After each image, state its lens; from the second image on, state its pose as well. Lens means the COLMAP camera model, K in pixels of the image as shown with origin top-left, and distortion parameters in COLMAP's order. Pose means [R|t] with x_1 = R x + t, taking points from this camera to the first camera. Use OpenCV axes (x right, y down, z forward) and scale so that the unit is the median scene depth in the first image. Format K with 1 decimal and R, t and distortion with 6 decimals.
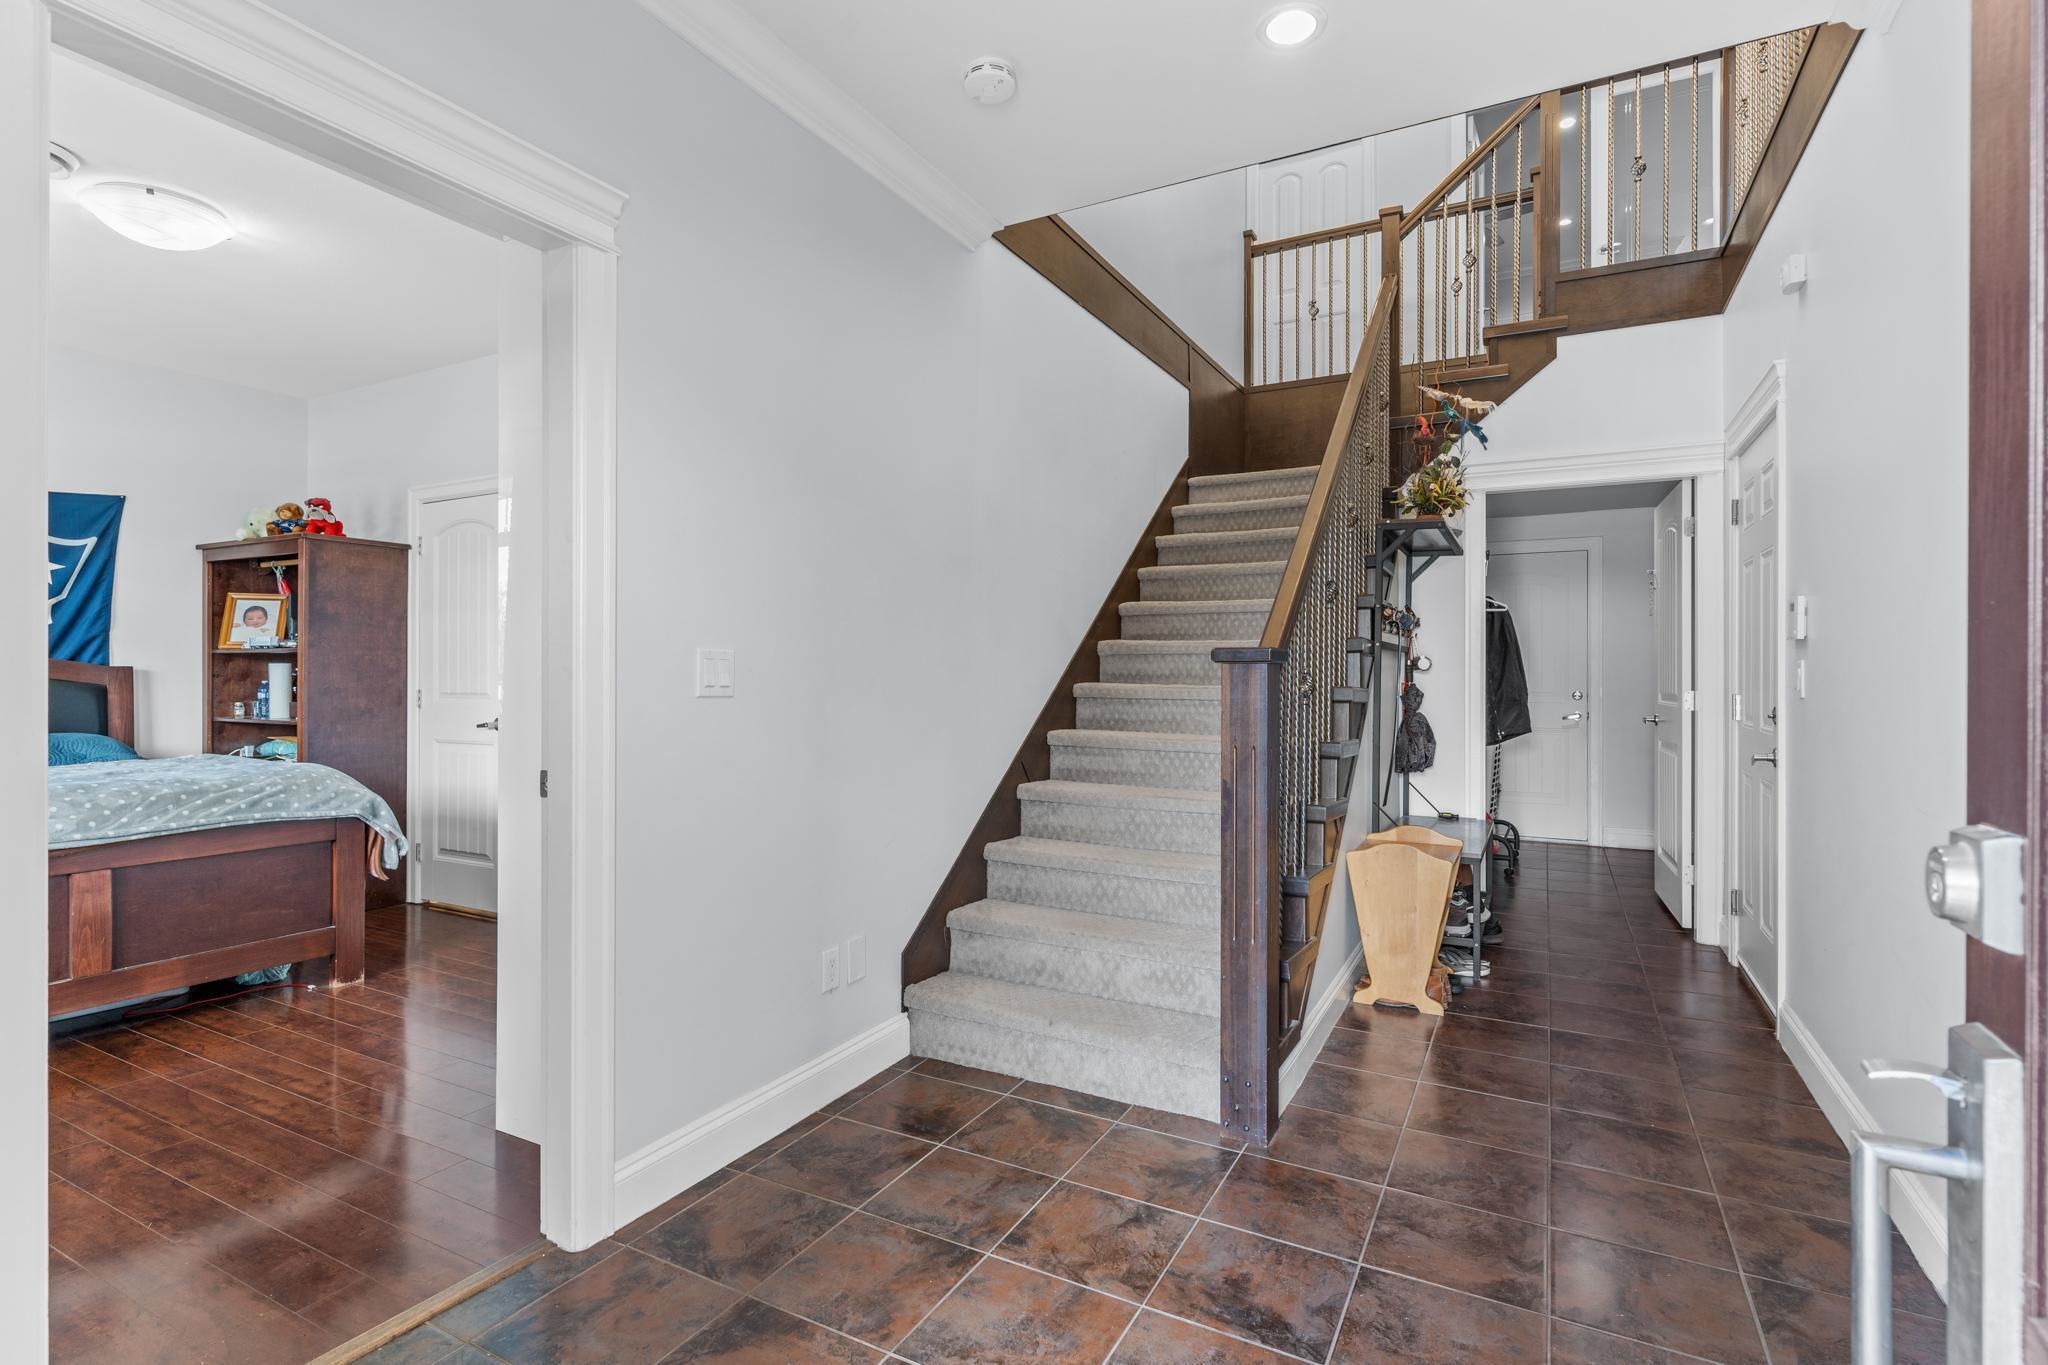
lens RADIAL K [[978.0, 0, 1023.4], [0, 978.0, 676.3], [0, 0, 1]] dist [-0.001007, 0.001137]
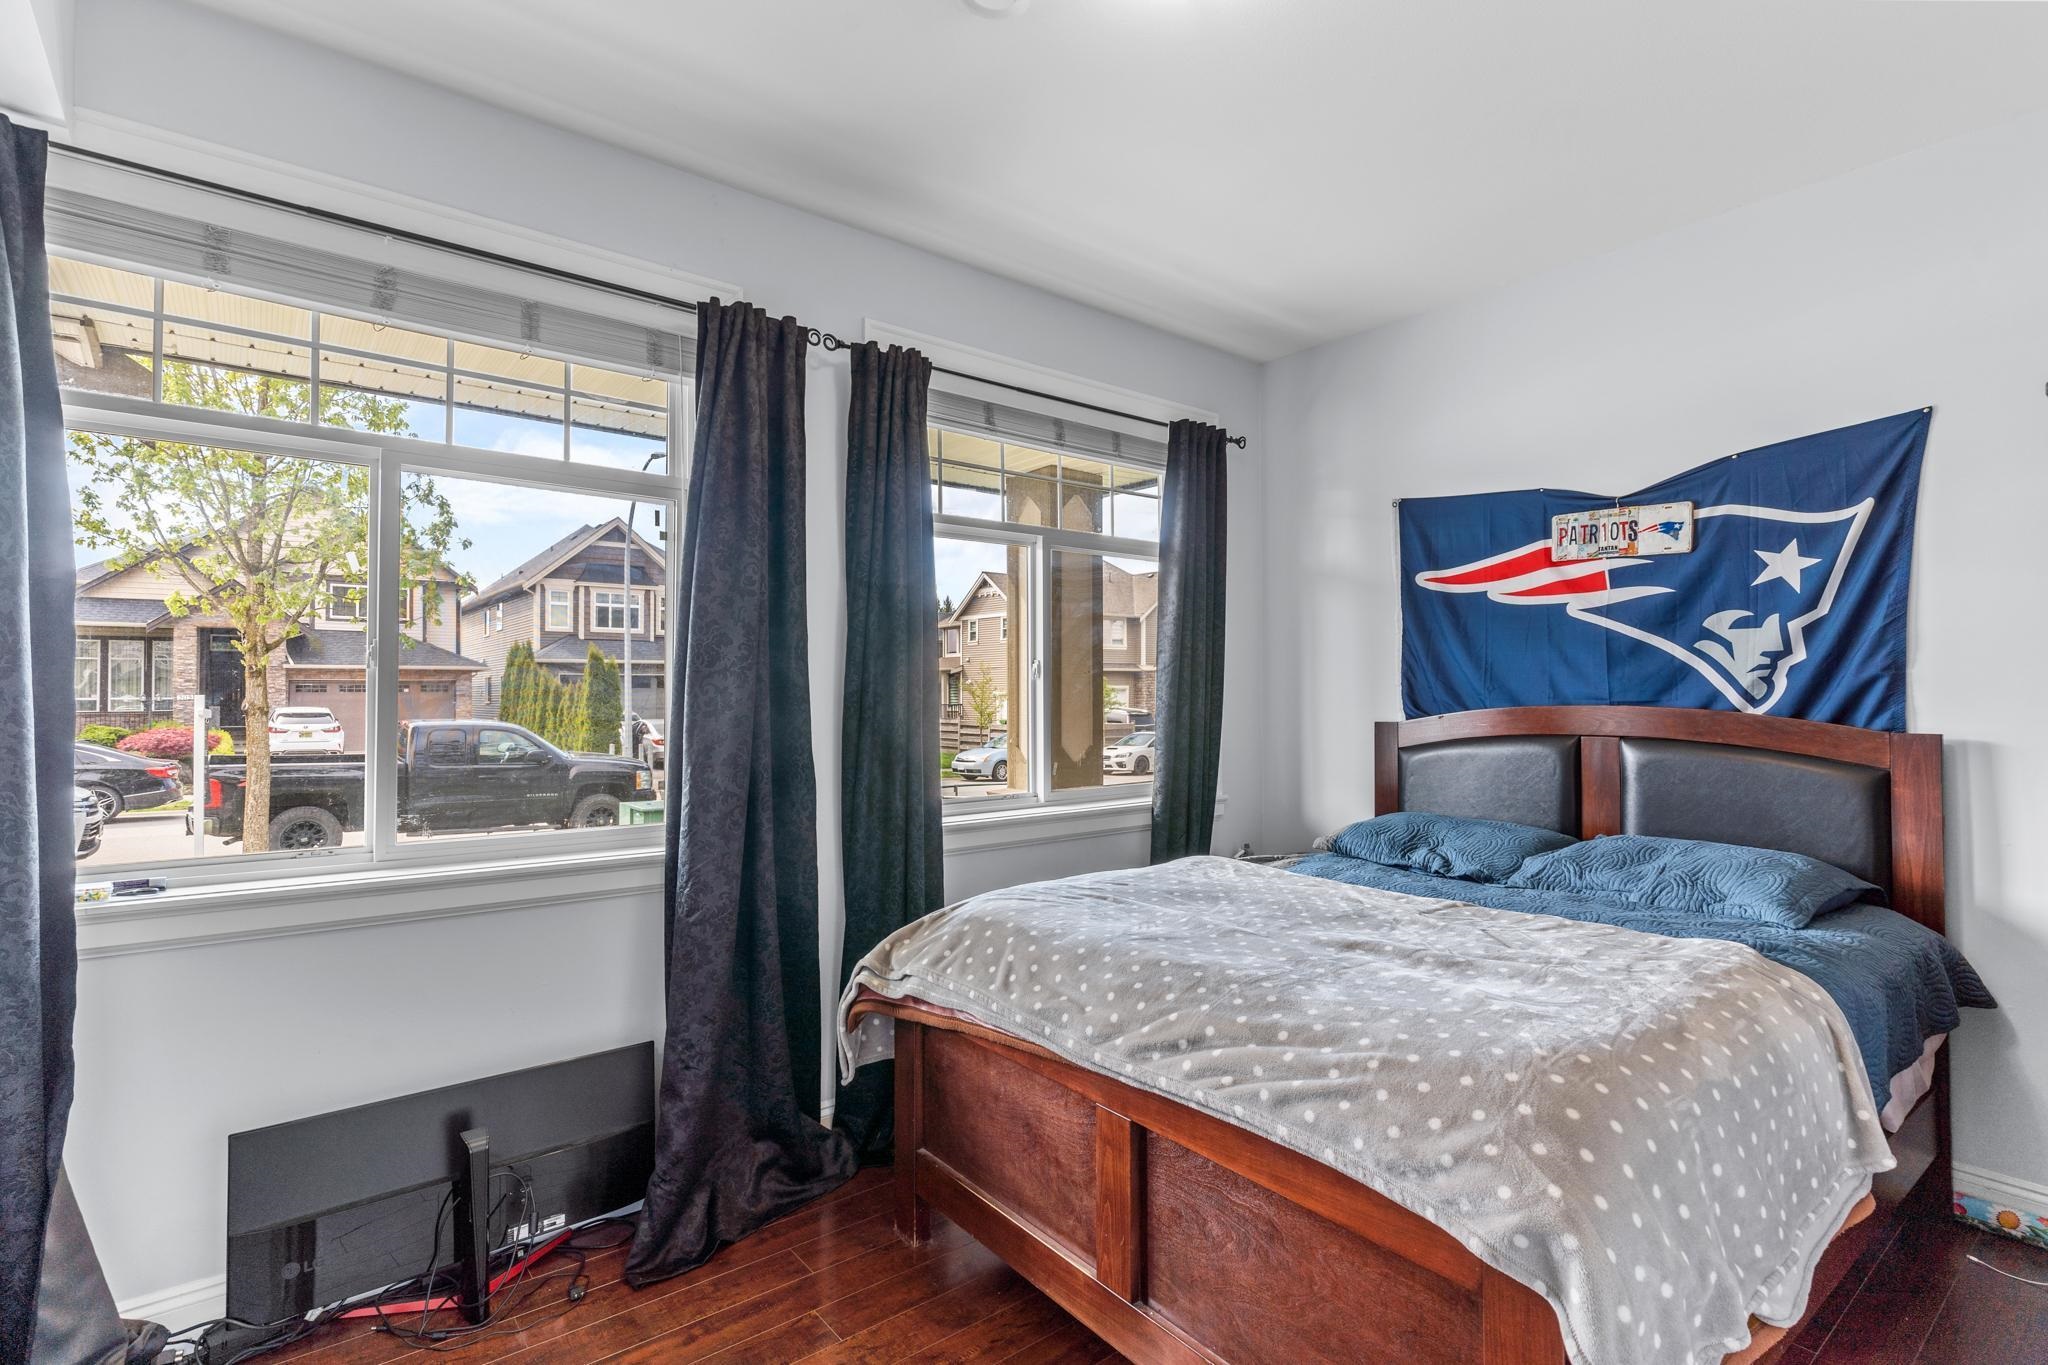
lens RADIAL K [[978.0, 0, 1023.9], [0, 978.0, 676.3], [0, 0, 1]] dist [-0.001007, 0.001137]
pose [[-0.389355, -0.016231, -0.920945, -0.257563], [-0.002504, 0.999860, -0.016564, -0.031905], [0.921084, -0.004143, -0.389341, 0.771934]]
